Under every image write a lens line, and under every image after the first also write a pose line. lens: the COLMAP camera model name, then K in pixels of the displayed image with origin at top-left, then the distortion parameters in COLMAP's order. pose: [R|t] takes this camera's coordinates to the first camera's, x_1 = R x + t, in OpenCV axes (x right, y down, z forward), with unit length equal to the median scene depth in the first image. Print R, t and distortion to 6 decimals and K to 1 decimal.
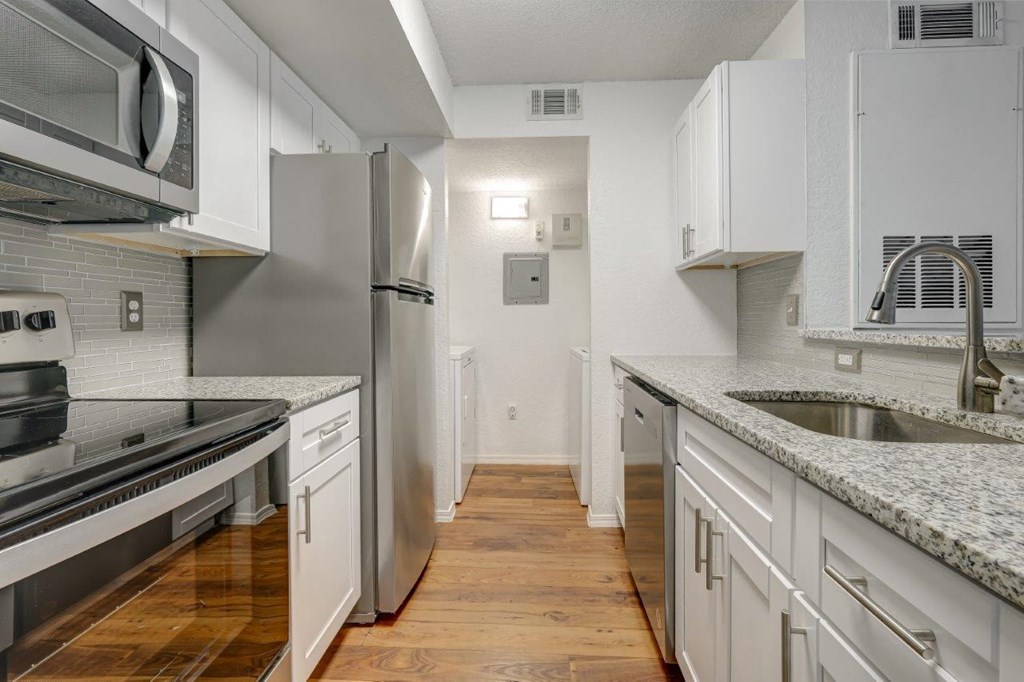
lens RADIAL K [[456.2, 0, 512.5], [0, 456.2, 319.9], [0, 0, 1]] dist [0.000925, 0.000671]
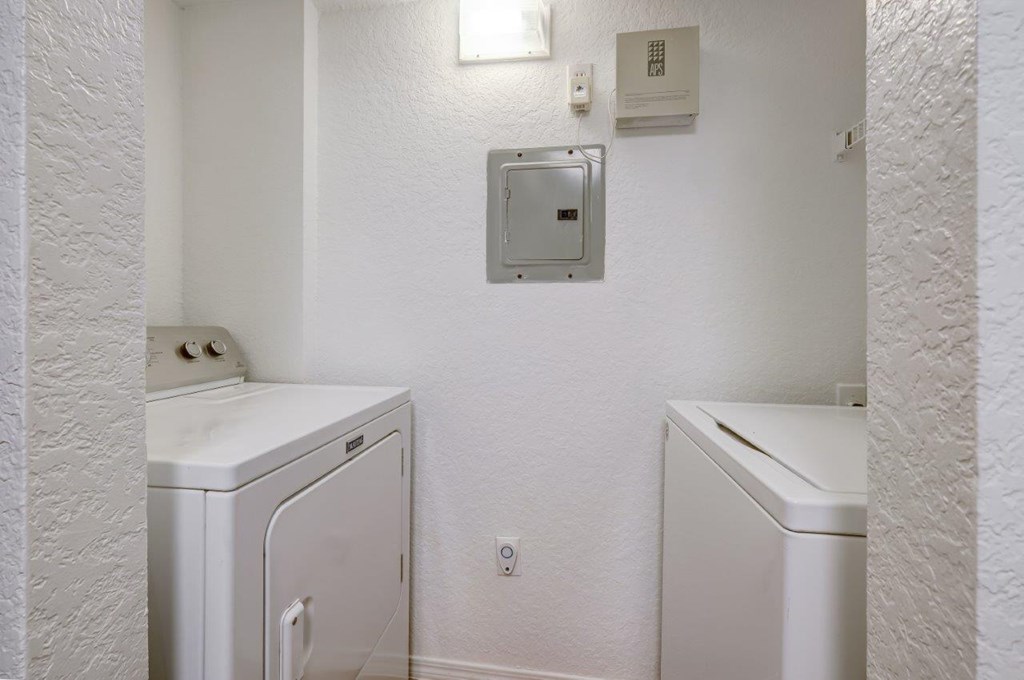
lens RADIAL K [[456.2, 0, 512.5], [0, 456.2, 318.9], [0, 0, 1]] dist [0.000925, 0.000671]
pose [[0.995133, 0.007204, -0.098281, 0.041063], [-0.007699, 0.999960, -0.004655, -0.000429], [0.098243, 0.005389, 0.995148, 0.615293]]
